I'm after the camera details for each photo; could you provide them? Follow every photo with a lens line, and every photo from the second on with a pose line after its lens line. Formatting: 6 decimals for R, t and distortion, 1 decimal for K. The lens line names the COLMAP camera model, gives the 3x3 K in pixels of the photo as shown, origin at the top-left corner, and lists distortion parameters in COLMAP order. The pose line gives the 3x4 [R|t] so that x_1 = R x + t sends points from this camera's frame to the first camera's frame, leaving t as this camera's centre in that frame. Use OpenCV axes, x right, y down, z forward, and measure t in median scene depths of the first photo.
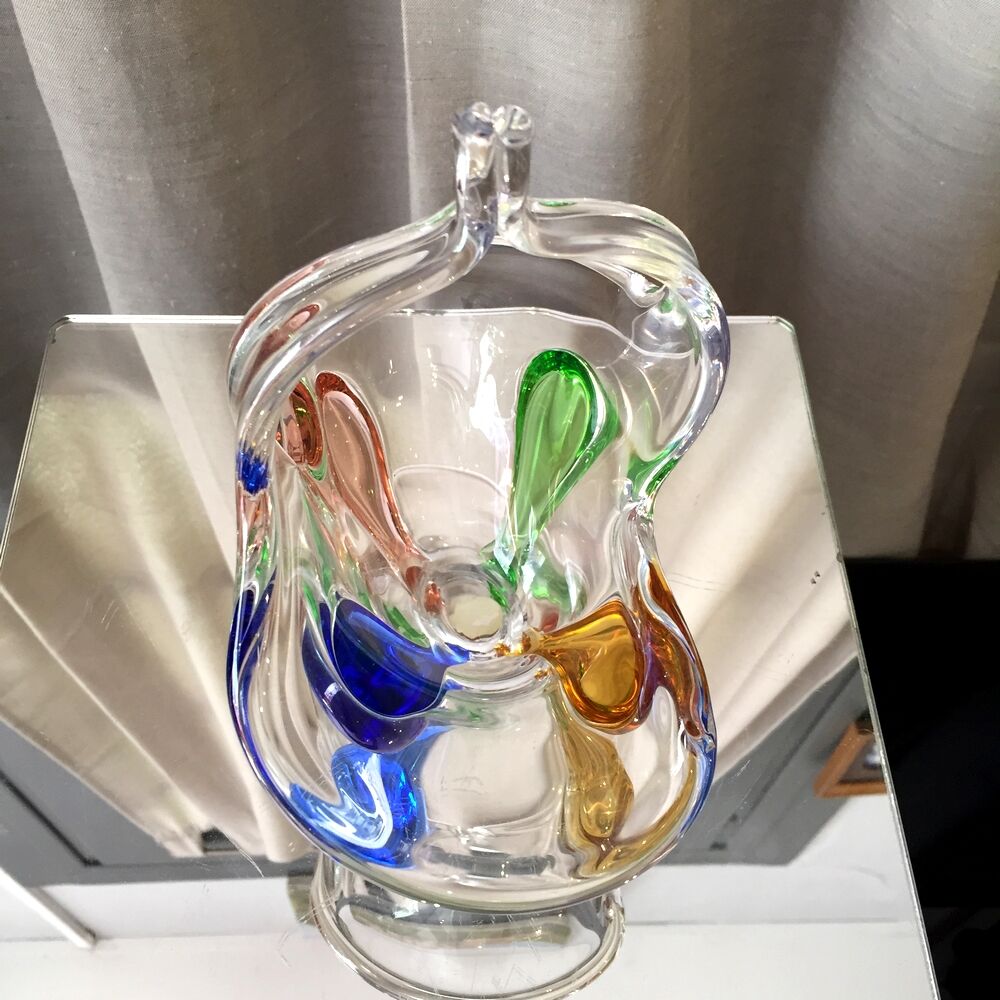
lens RADIAL K [[1149.0, 0, 493.9], [0, 1149.0, 502.8], [0, 0, 1]] dist [0.110826, -0.174201]
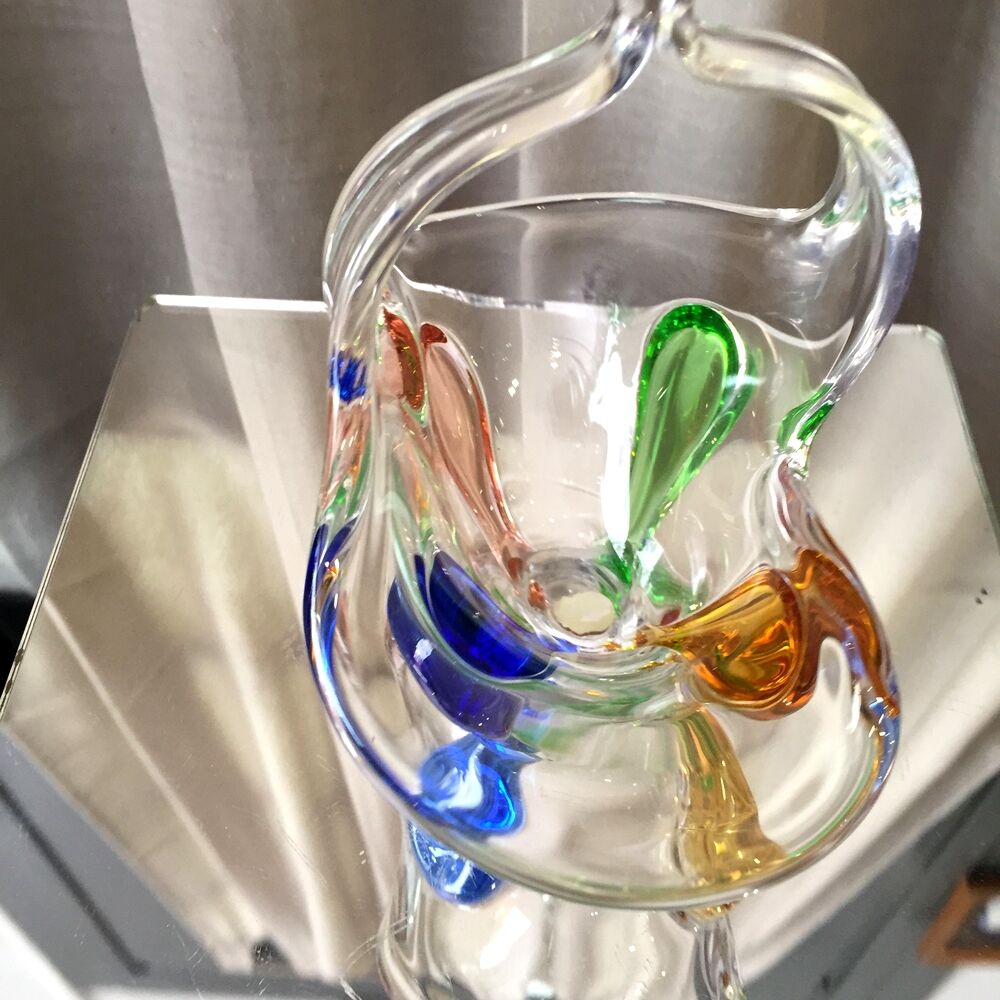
lens RADIAL K [[1171.5, 0, 489.9], [0, 1171.5, 503.8], [0, 0, 1]] dist [0.035311, 0.042035]
pose [[0.996810, 0.034821, -0.071817, -0.019191], [-0.042766, 0.992761, -0.112235, 0.086785], [0.067389, 0.114948, 0.991083, 0.080243]]
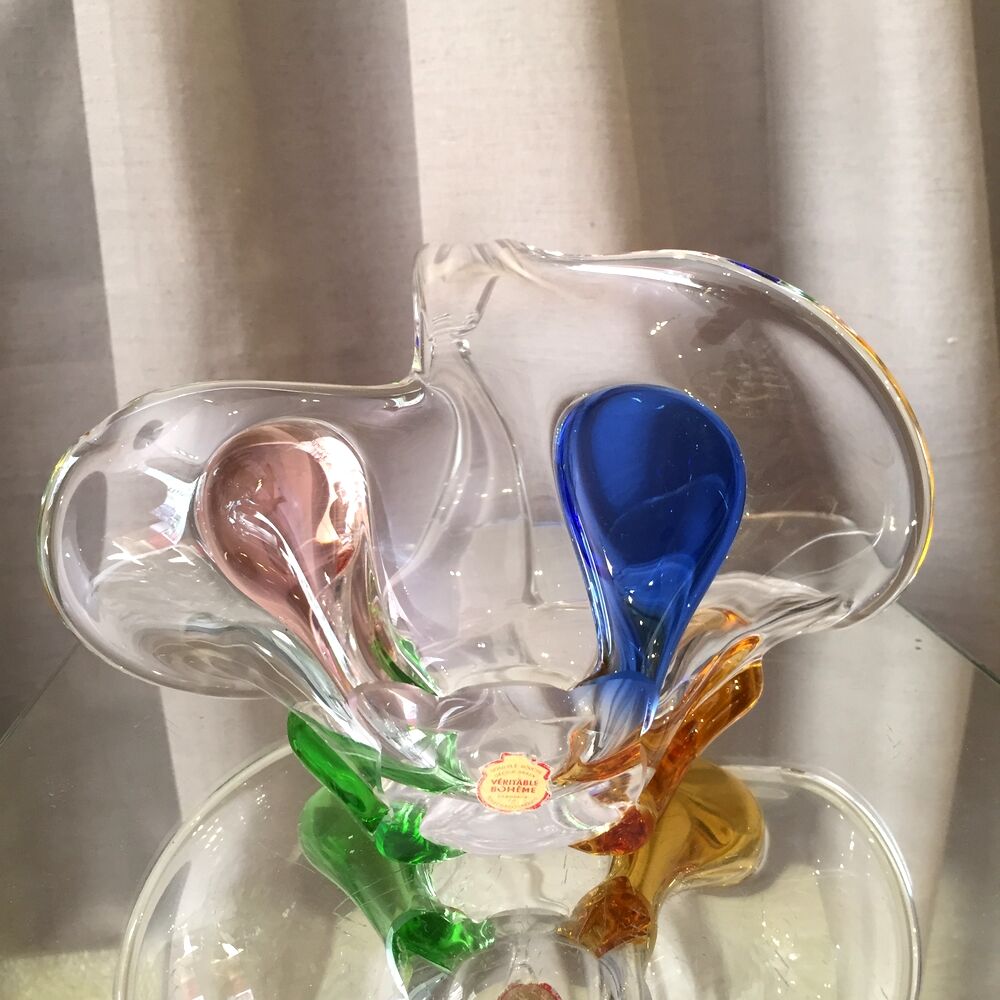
lens RADIAL K [[1149.0, 0, 493.9], [0, 1149.0, 502.8], [0, 0, 1]] dist [0.110826, -0.174201]
pose [[0.994654, -0.101494, 0.019051, -0.047091], [0.086648, 0.719889, -0.688660, 0.449184], [0.056180, 0.686629, 0.724834, 0.187592]]
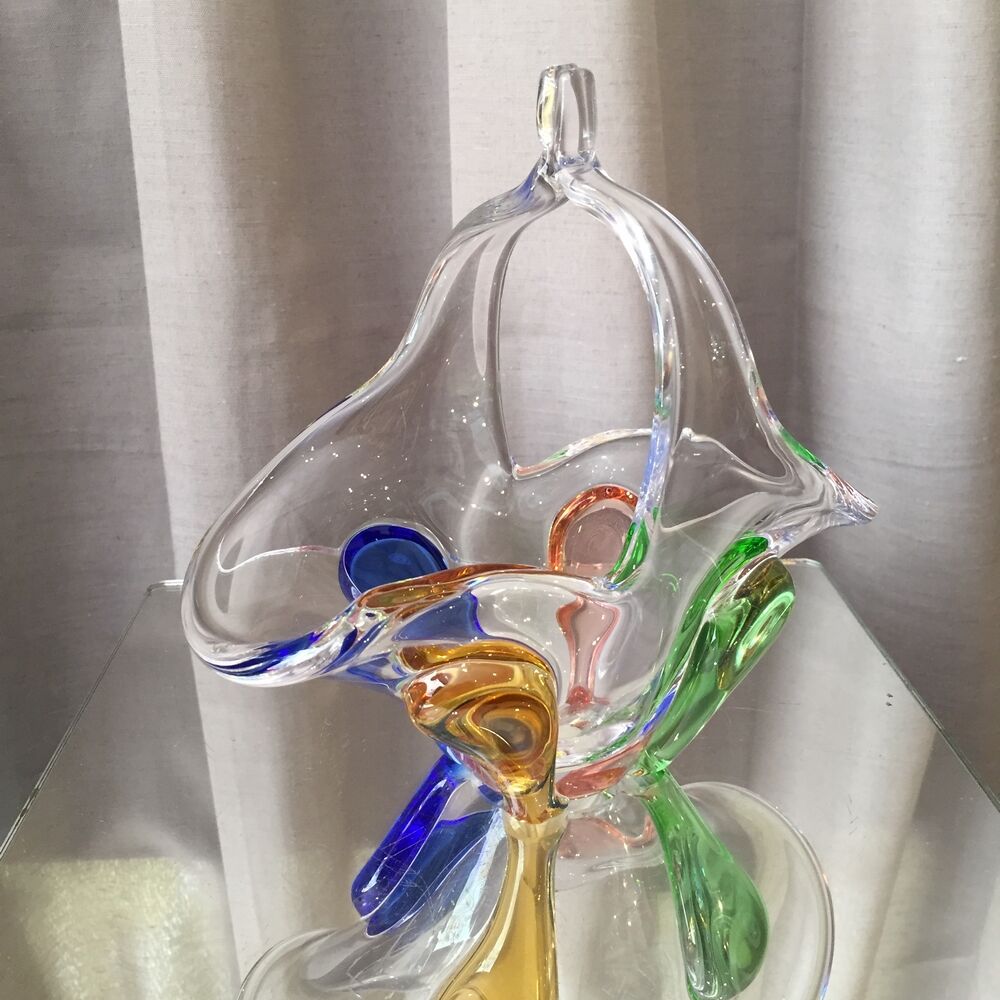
lens RADIAL K [[1149.0, 0, 493.9], [0, 1149.0, 502.8], [0, 0, 1]] dist [0.110826, -0.174201]
pose [[0.998597, -0.052619, -0.005990, -0.035200], [0.038464, 0.798382, -0.600922, 0.395400], [0.036402, 0.599848, 0.799285, 0.070924]]
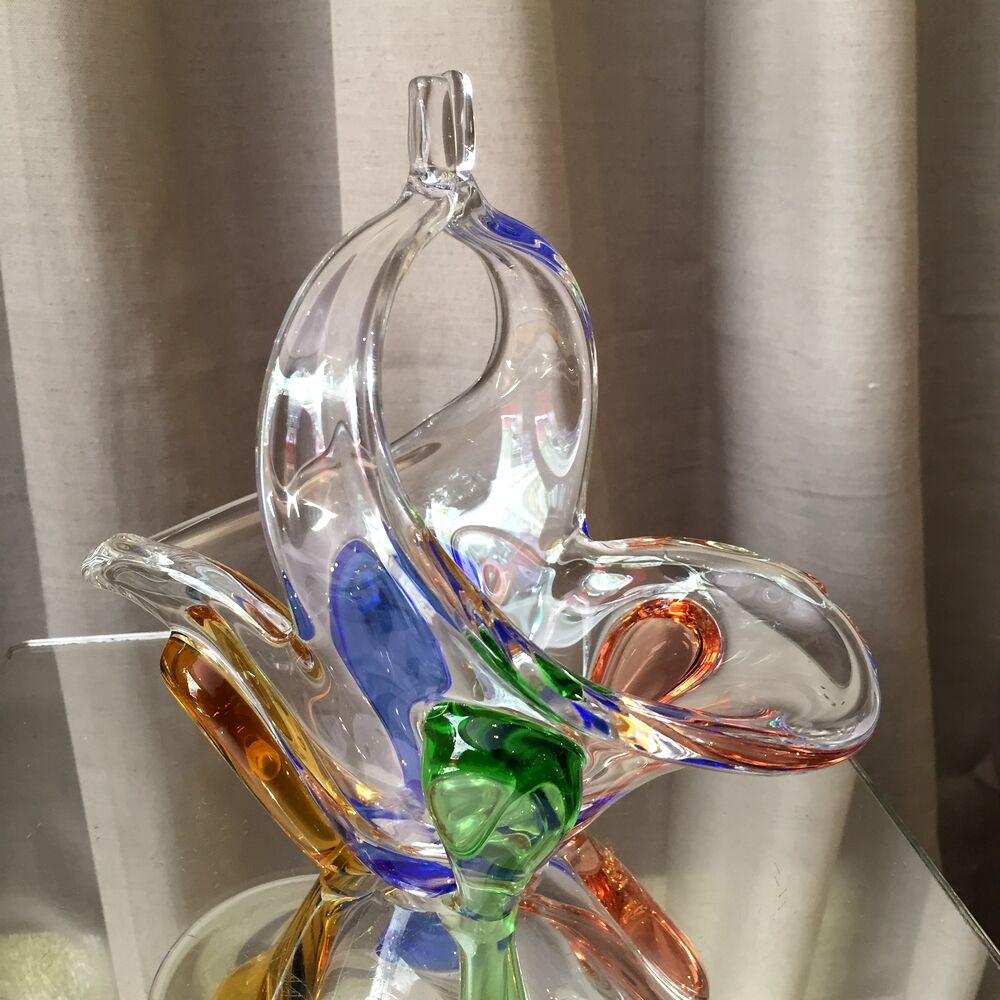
lens RADIAL K [[1149.0, 0, 493.9], [0, 1149.0, 502.8], [0, 0, 1]] dist [0.110826, -0.174201]
pose [[0.995180, -0.072451, 0.066091, -0.018968], [0.097780, 0.784627, -0.612209, 0.346425], [-0.007502, 0.615720, 0.787929, 0.113305]]
